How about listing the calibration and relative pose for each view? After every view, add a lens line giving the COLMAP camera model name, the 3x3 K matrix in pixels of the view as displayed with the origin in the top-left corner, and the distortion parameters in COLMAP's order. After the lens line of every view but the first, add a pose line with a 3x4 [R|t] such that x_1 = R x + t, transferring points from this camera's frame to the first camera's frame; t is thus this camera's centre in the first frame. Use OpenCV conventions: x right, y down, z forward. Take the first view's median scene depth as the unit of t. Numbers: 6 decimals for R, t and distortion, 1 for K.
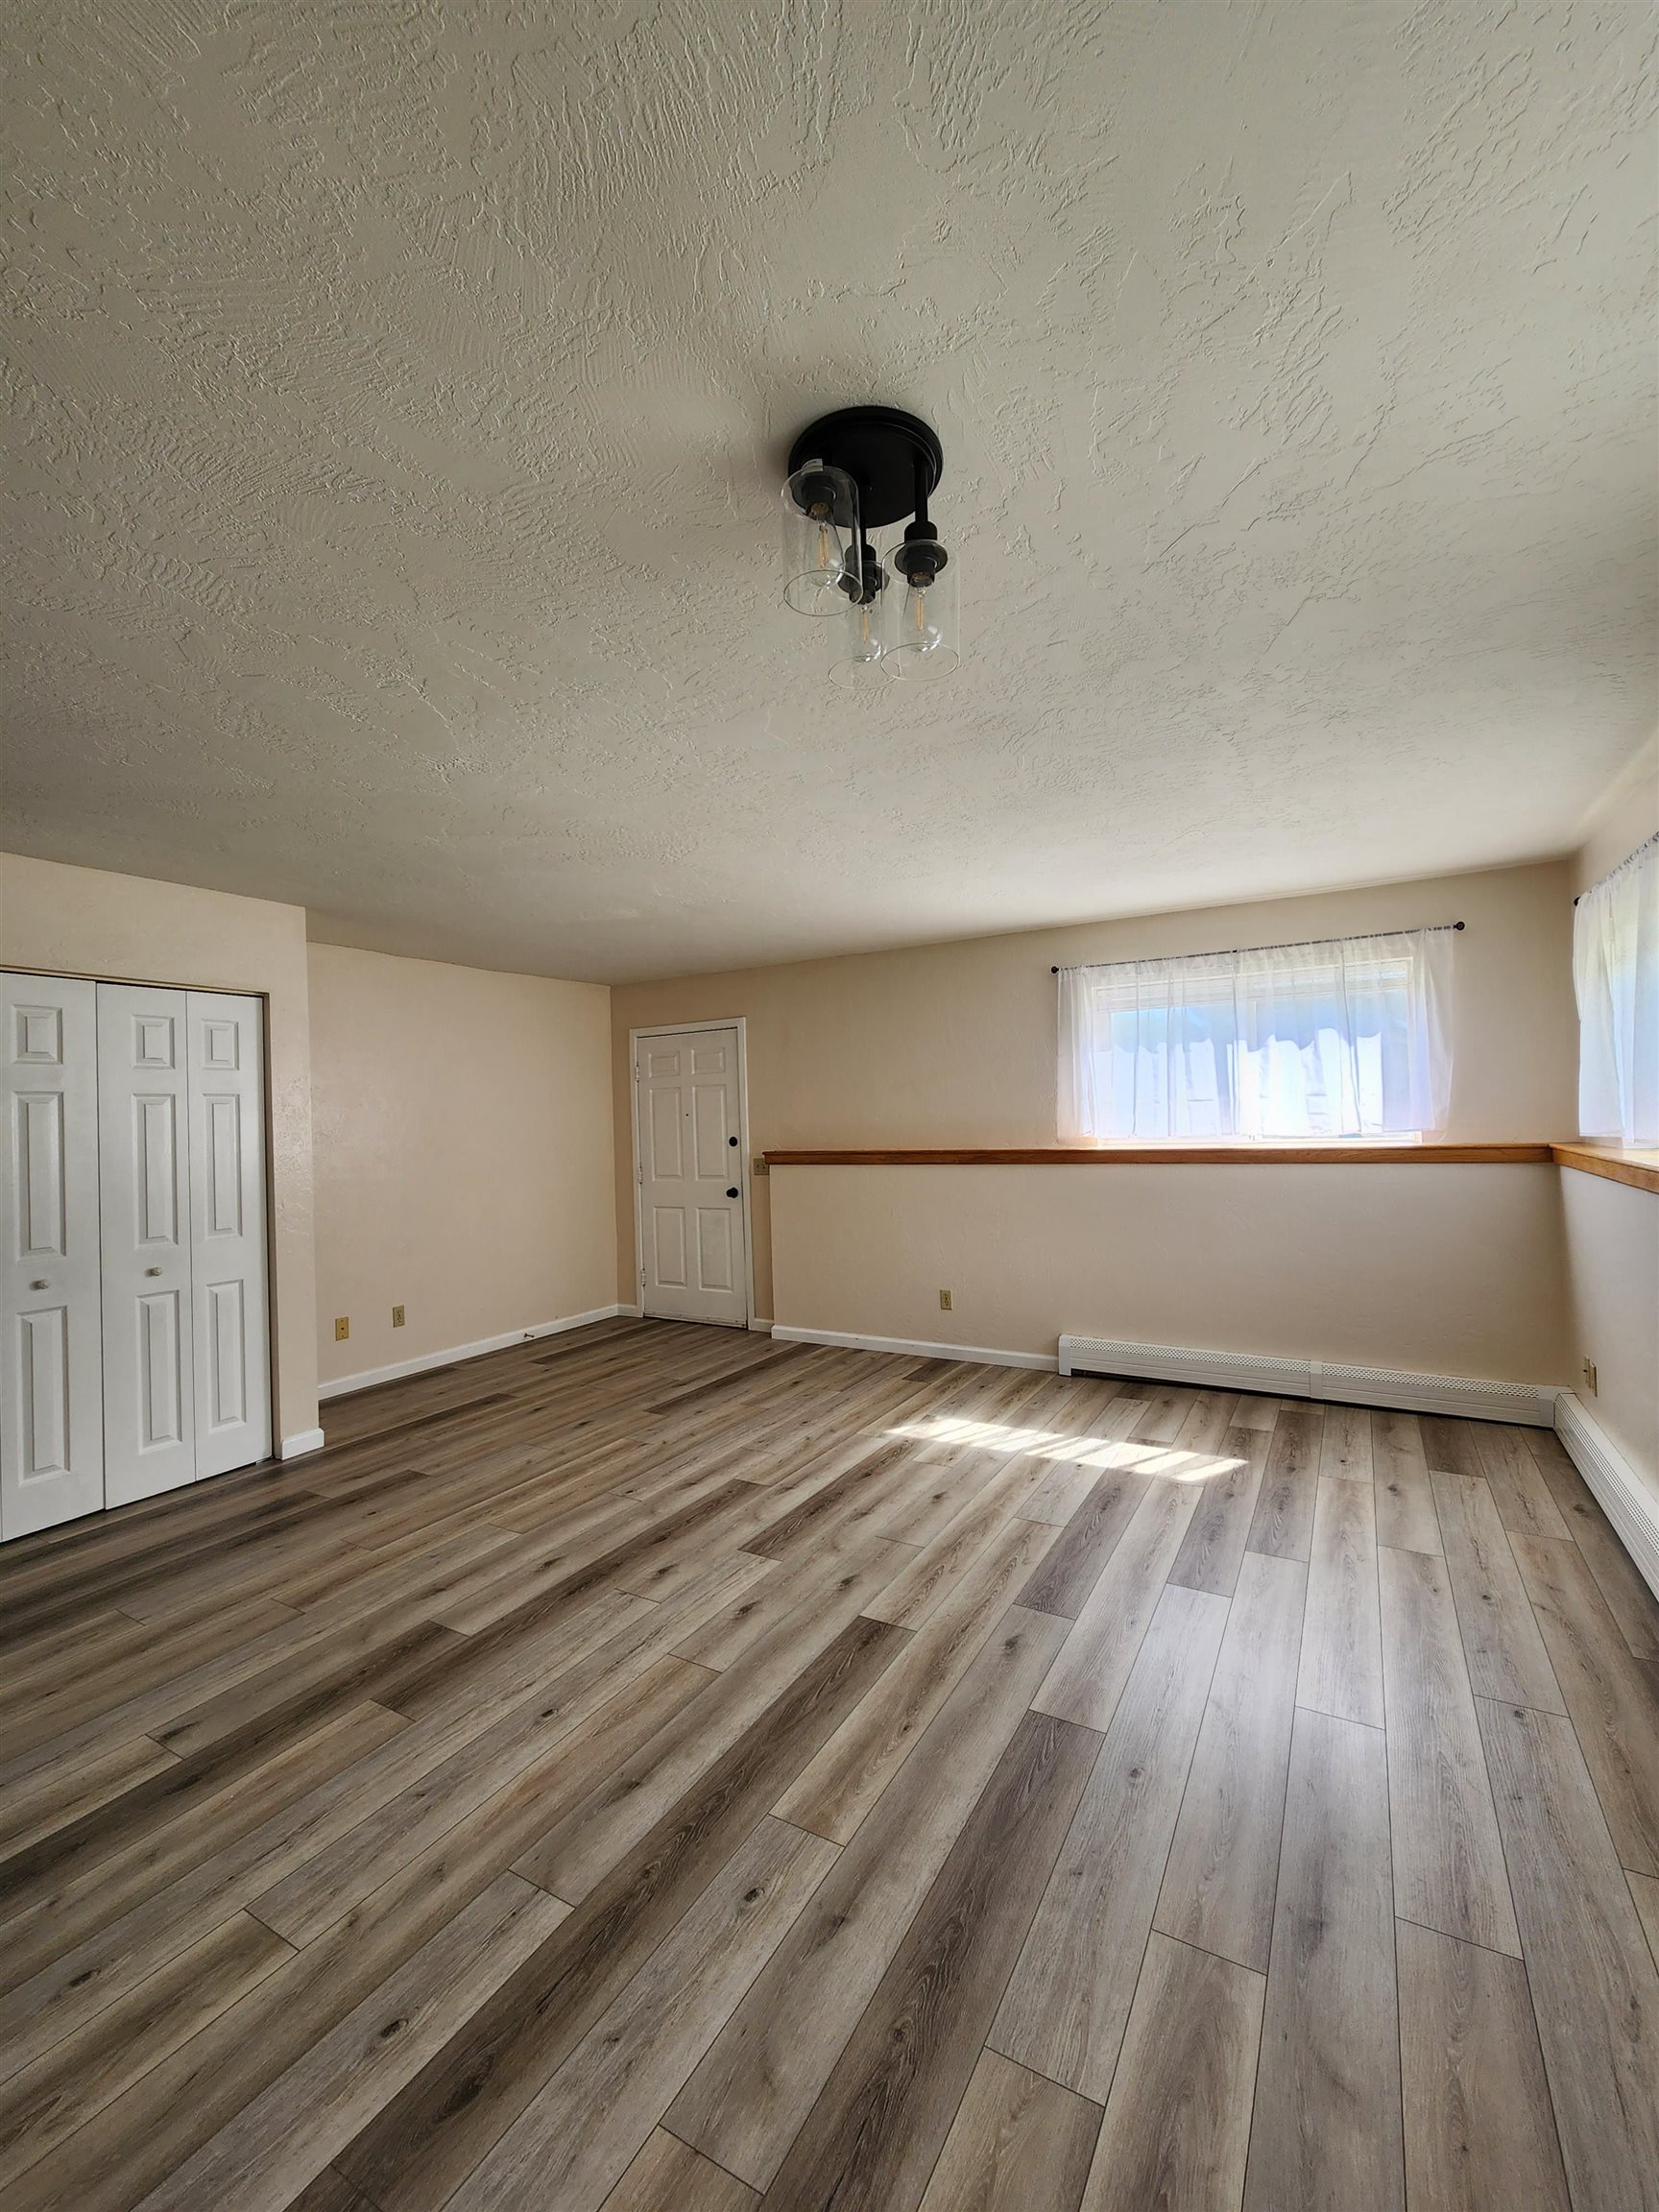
lens RADIAL K [[898.8, 0, 839.7], [0, 898.8, 1113.4], [0, 0, 1]] dist [-0.000522, -0.003008]
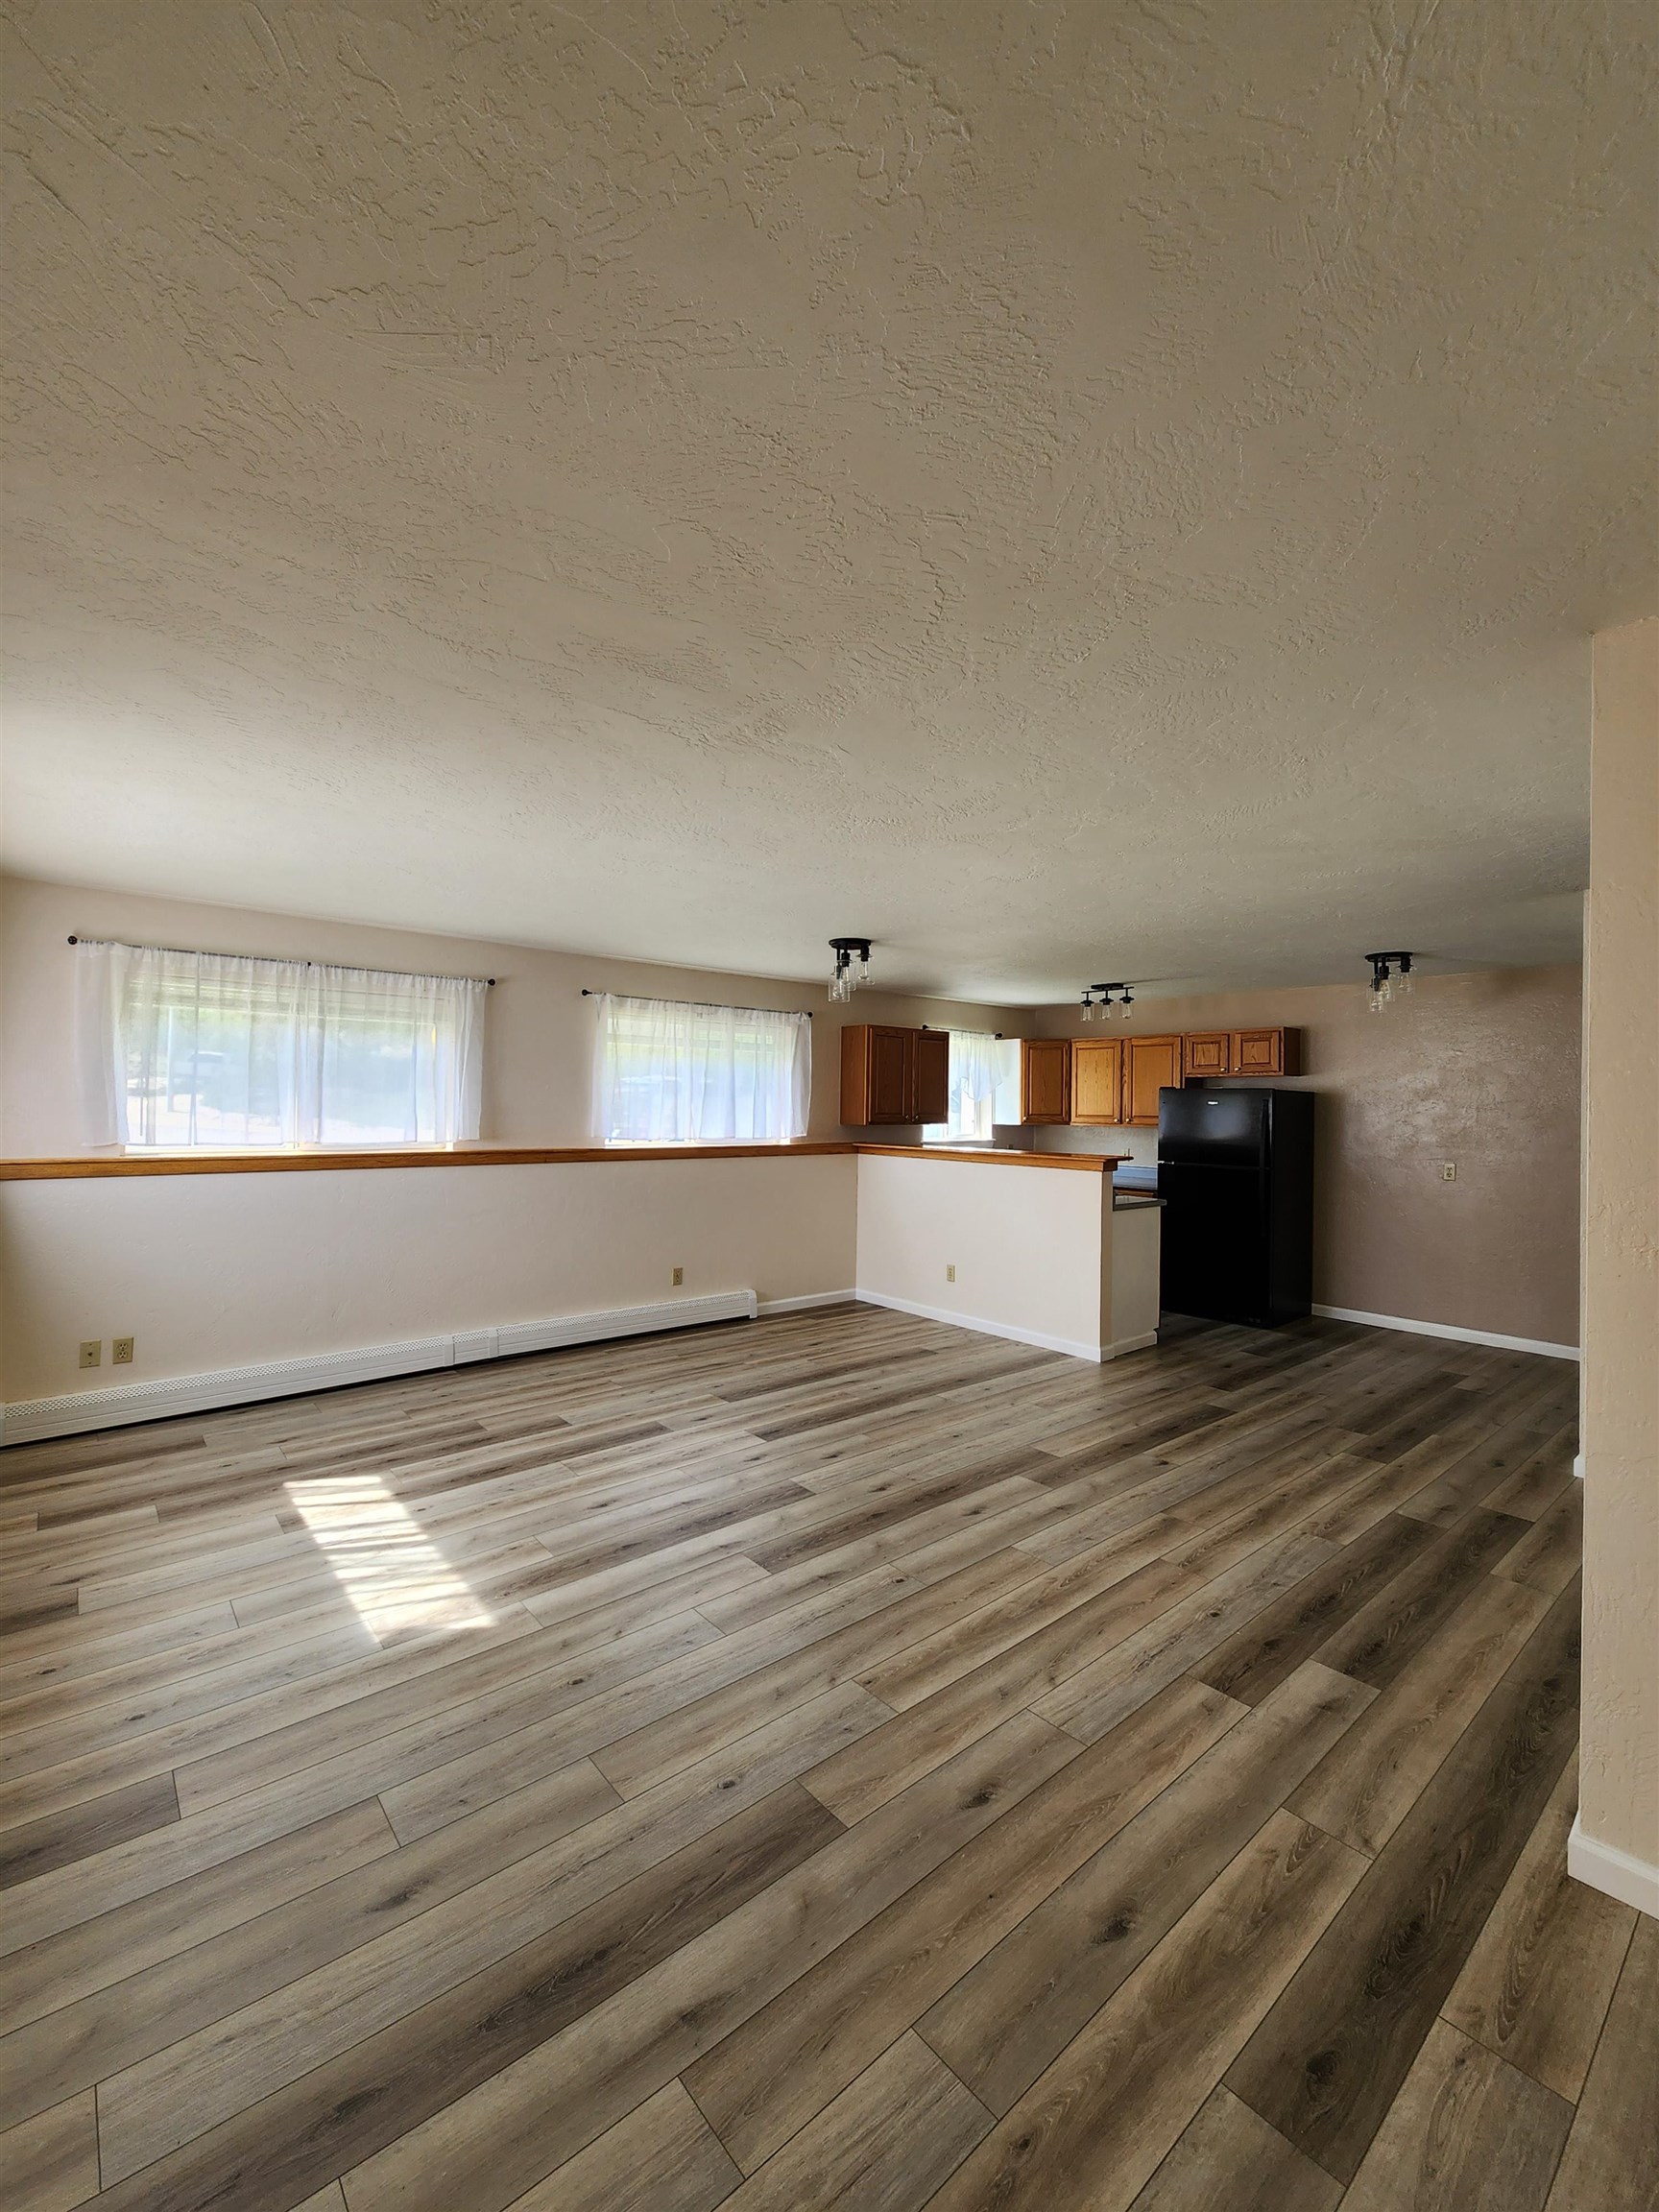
lens RADIAL K [[898.8, 0, 840.2], [0, 898.8, 1101.2], [0, 0, 1]] dist [-0.000522, -0.003008]
pose [[-0.941950, 0.019309, 0.335198, -0.444472], [0.012999, 0.999694, -0.021060, 0.002995], [-0.335502, -0.015481, -0.941912, 1.716151]]
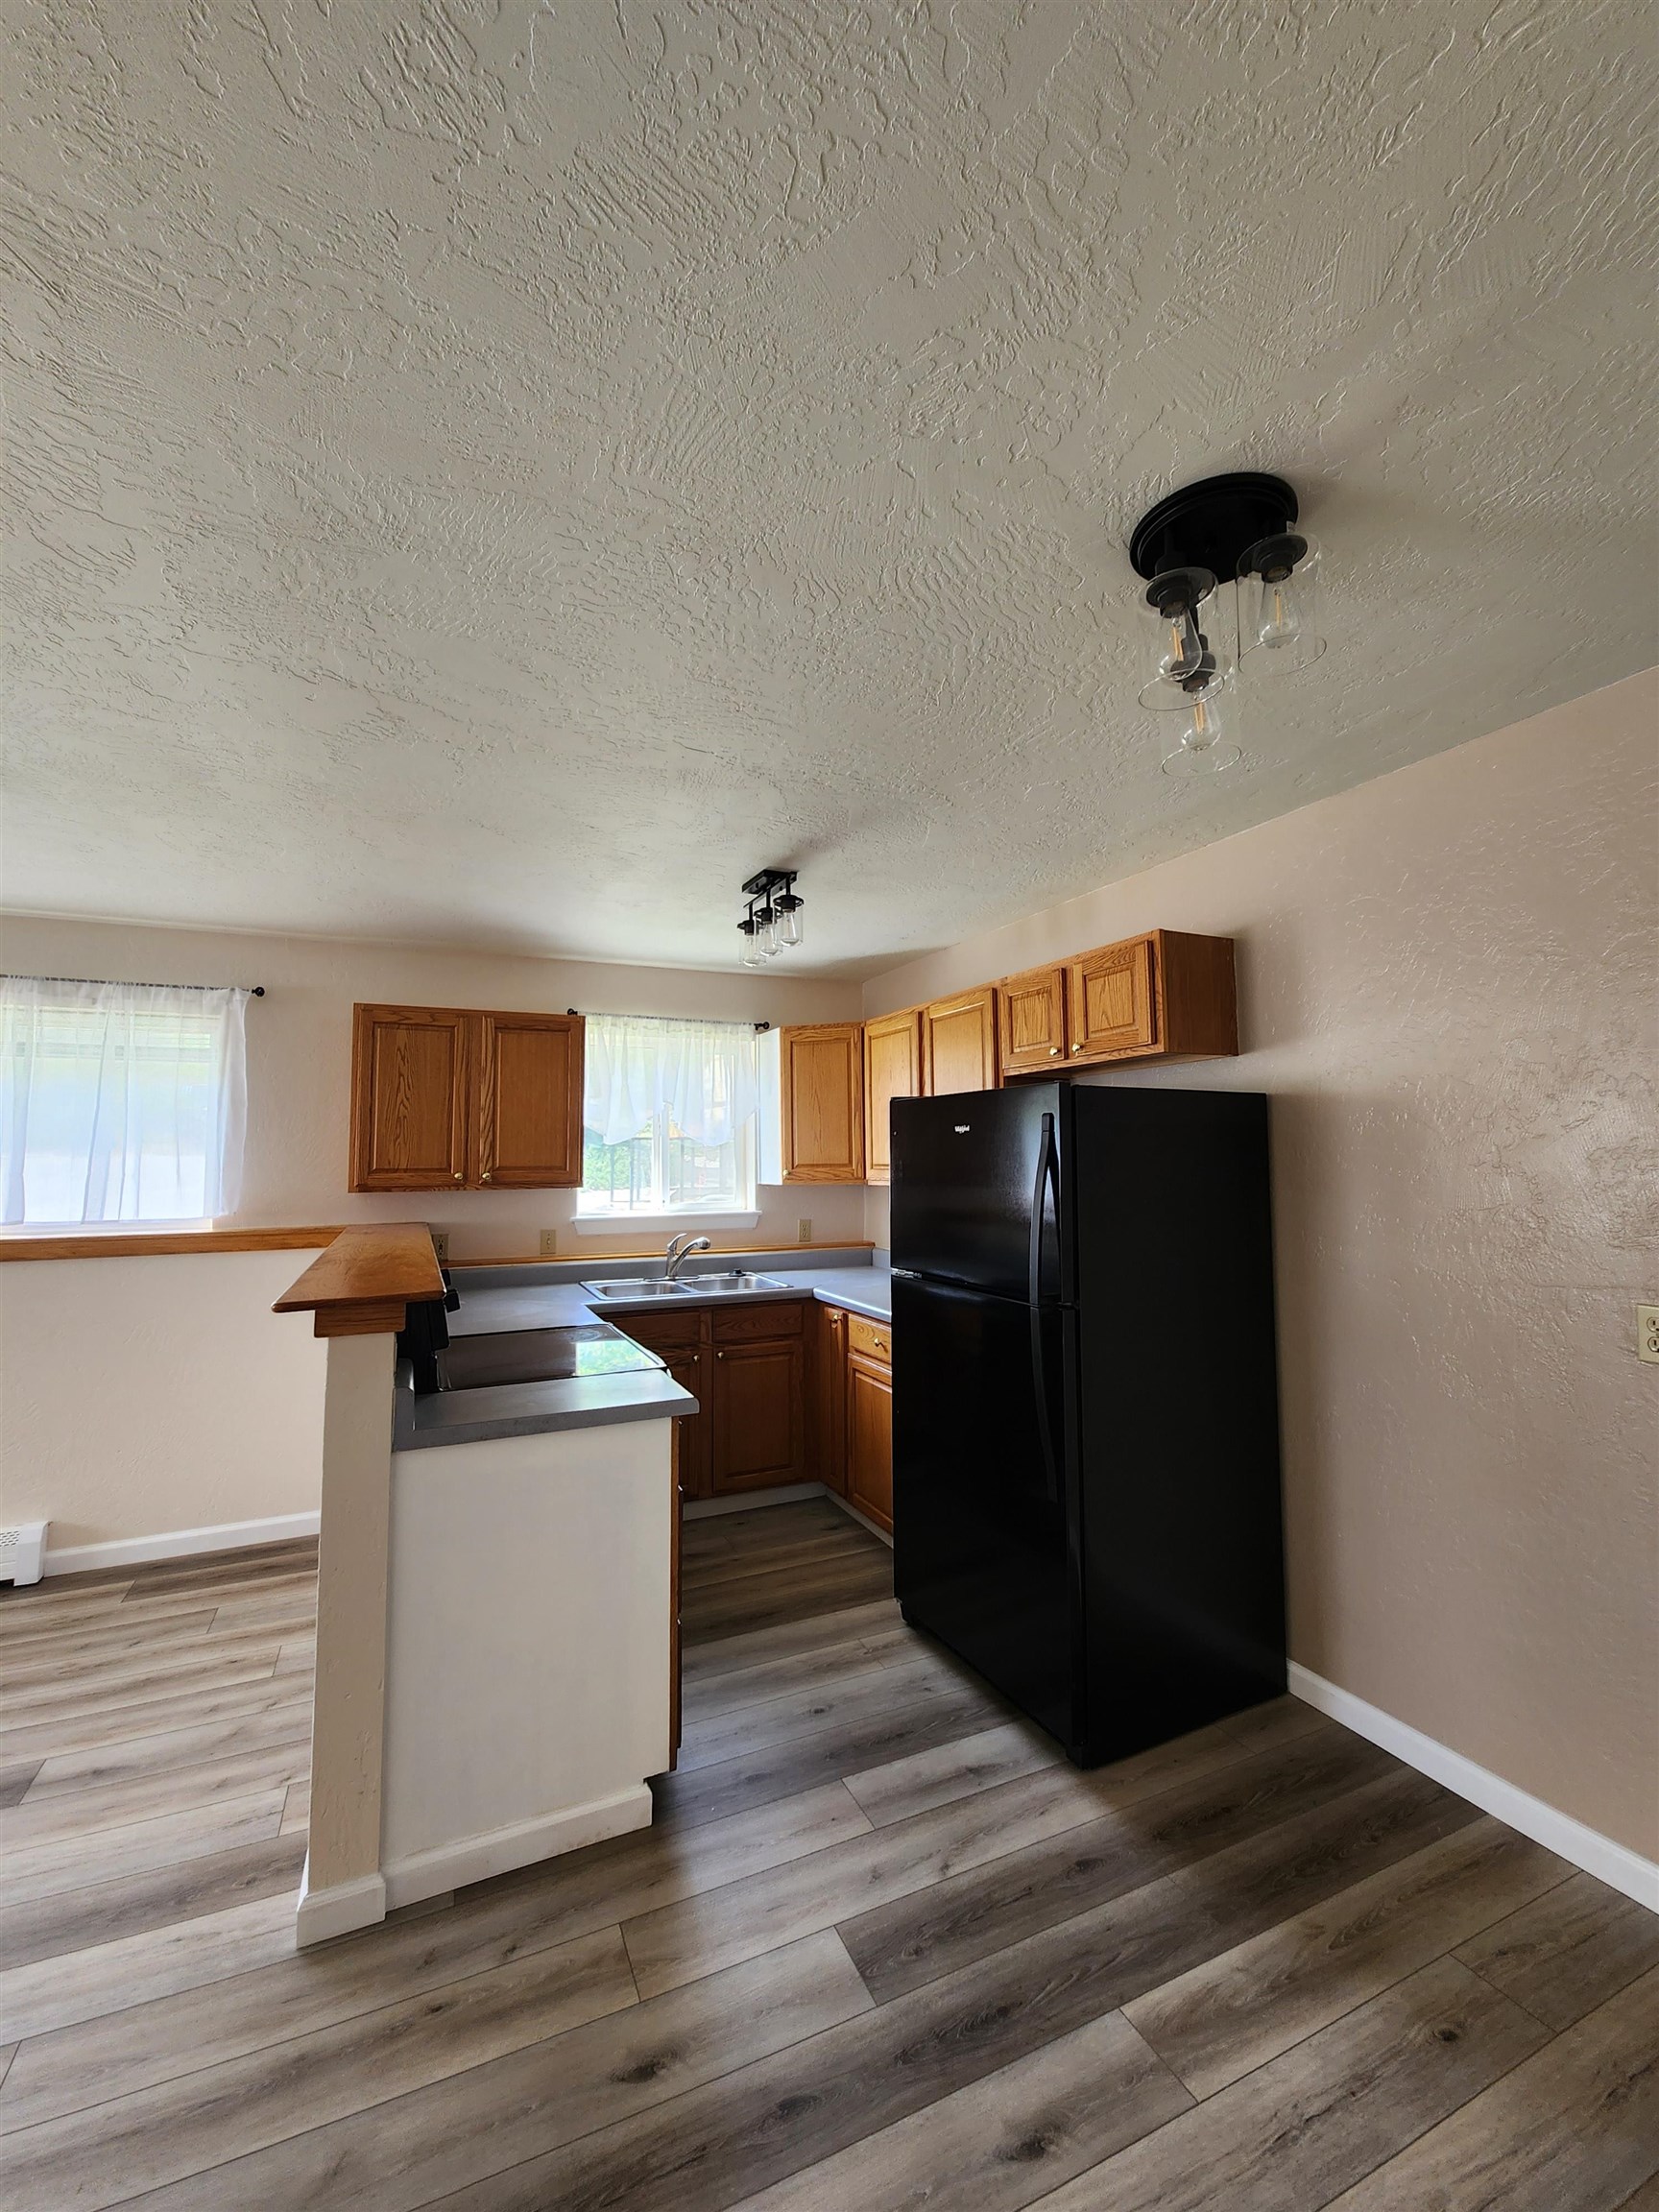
lens RADIAL K [[898.8, 0, 838.2], [0, 898.8, 1125.9], [0, 0, 1]] dist [-0.000522, -0.003008]
pose [[-0.820036, 0.059136, 0.569248, -0.868054], [0.029163, 0.997673, -0.061631, 0.015441], [-0.571568, -0.033938, -0.819853, 0.407232]]
